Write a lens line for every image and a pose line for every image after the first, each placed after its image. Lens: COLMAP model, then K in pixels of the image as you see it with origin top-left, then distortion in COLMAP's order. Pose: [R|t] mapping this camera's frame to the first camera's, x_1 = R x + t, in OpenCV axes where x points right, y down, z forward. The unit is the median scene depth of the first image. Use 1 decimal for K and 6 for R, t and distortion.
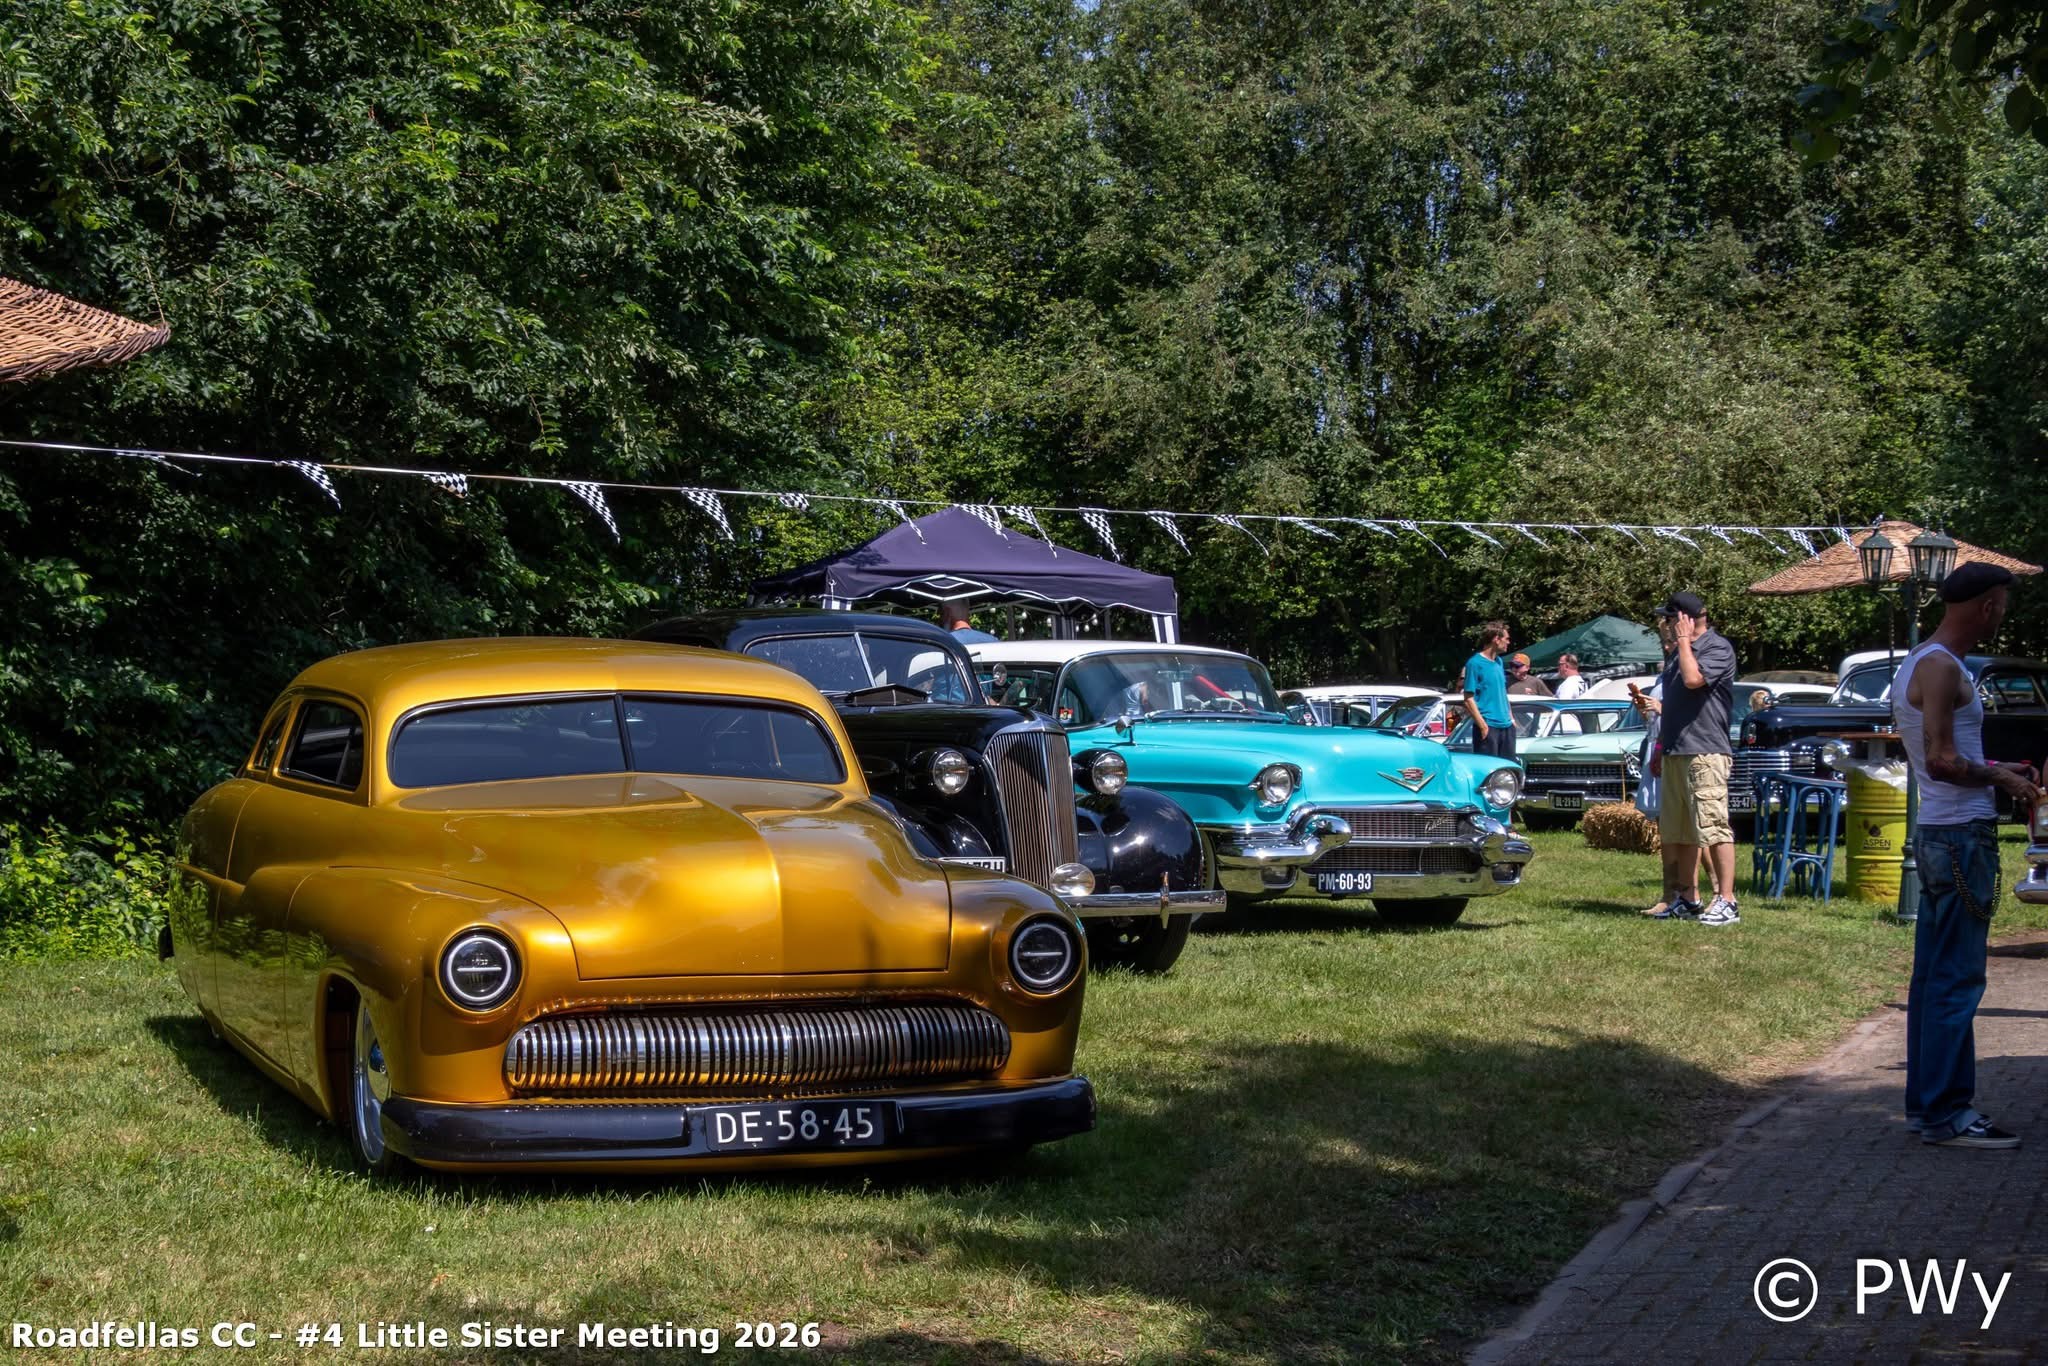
lens RADIAL K [[2045.5, 0, 1024.0], [0, 2045.5, 683.0], [0, 0, 1]] dist [-0.009936, -0.002359]
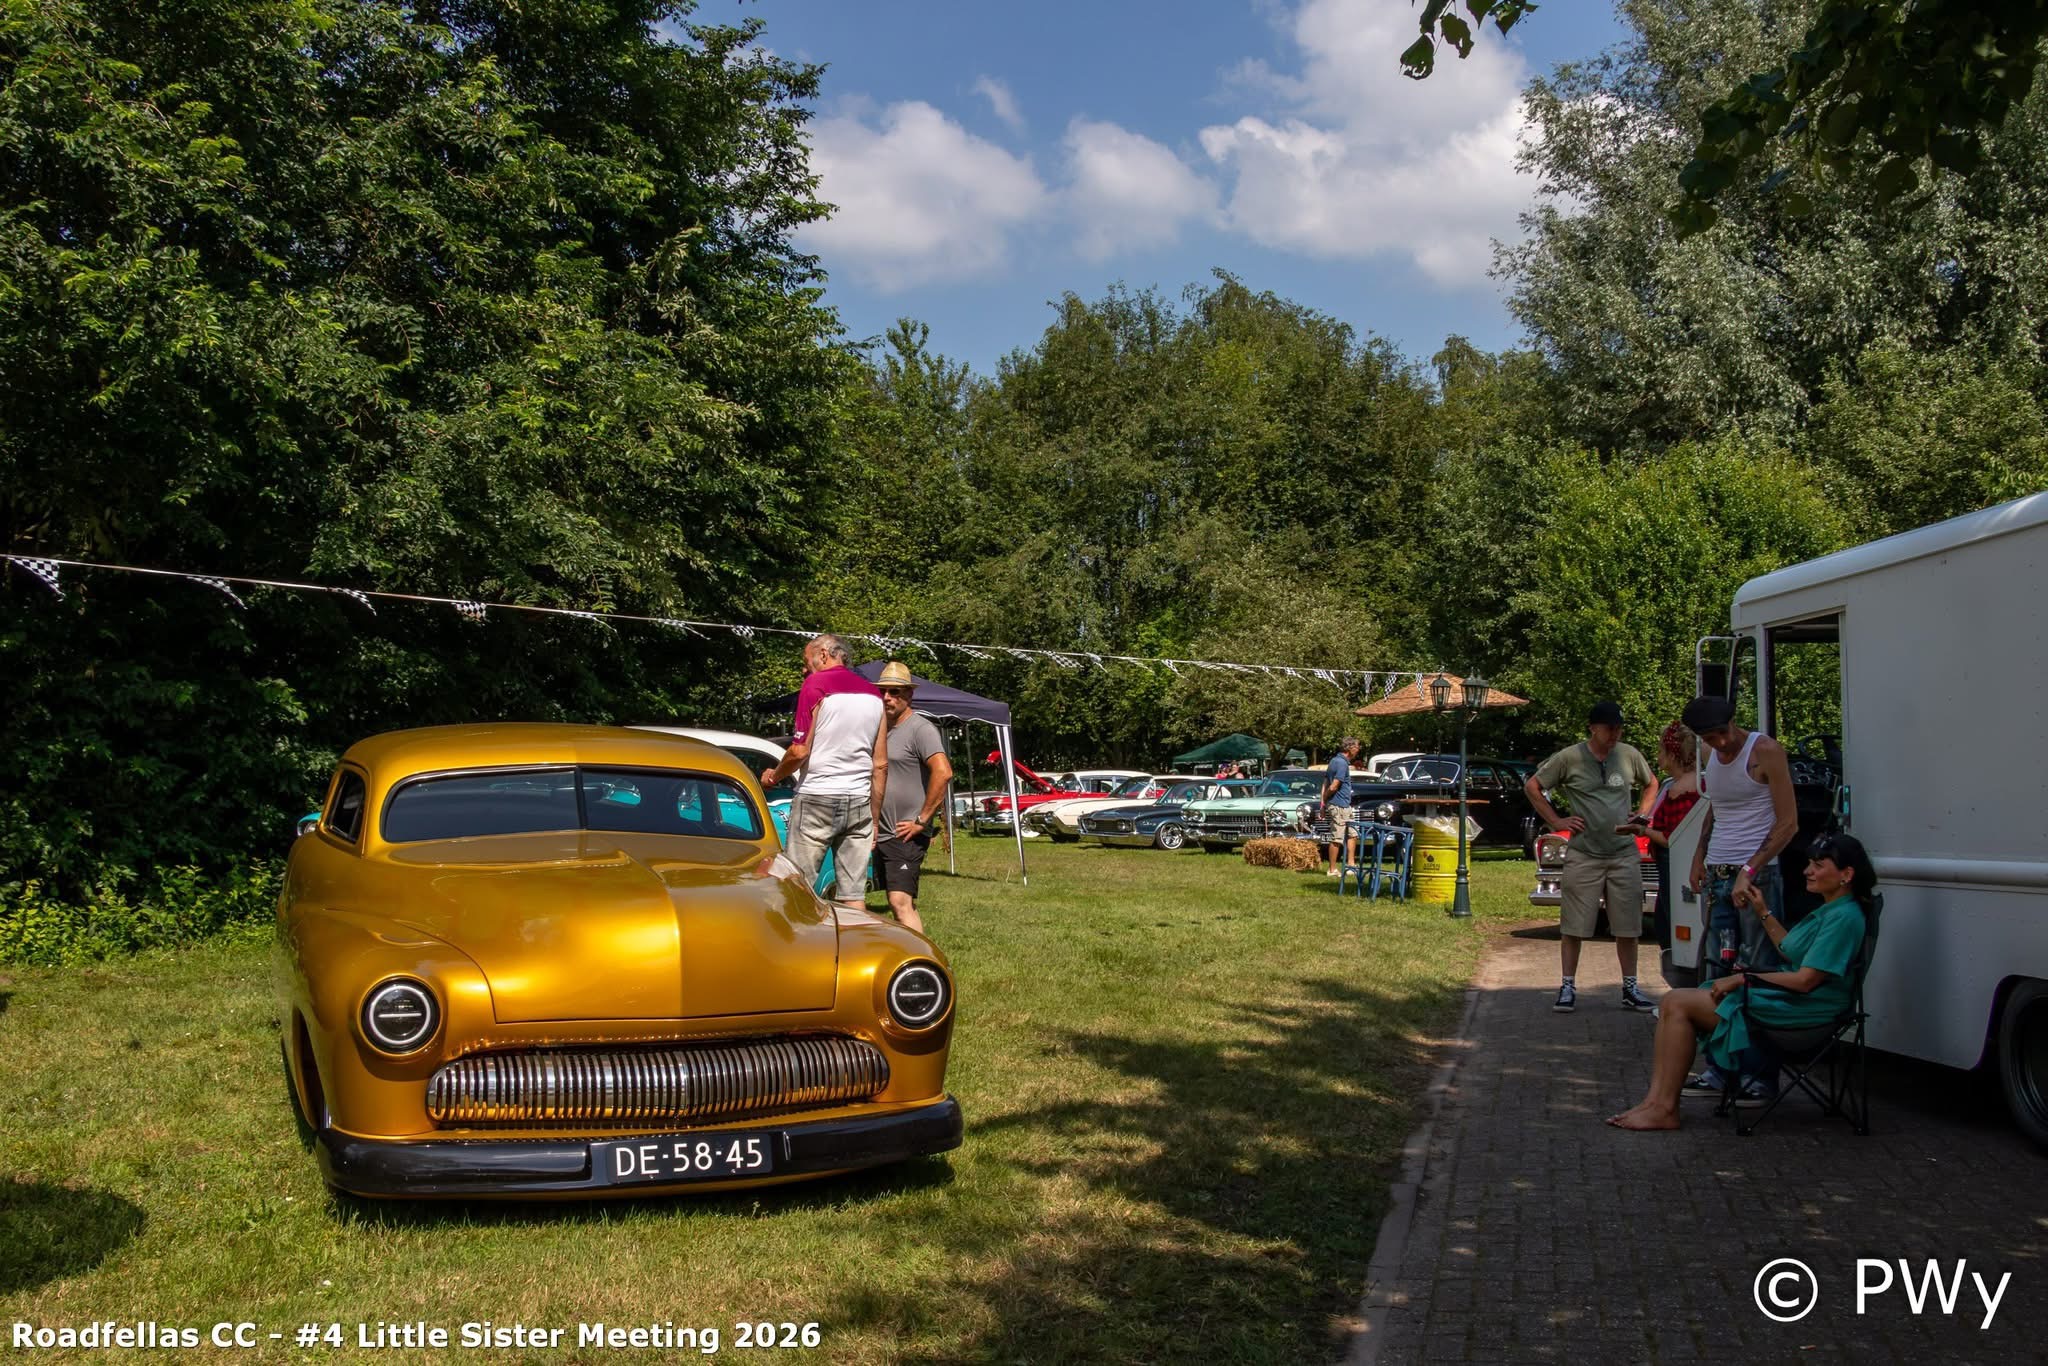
lens RADIAL K [[2045.5, 0, 1024.0], [0, 2045.5, 683.0], [0, 0, 1]] dist [-0.009936, -0.002359]
pose [[0.998012, 0.009306, 0.062327, -0.014777], [-0.007135, 0.999363, -0.034964, -0.008226], [-0.062612, 0.034450, 0.997443, -0.533796]]
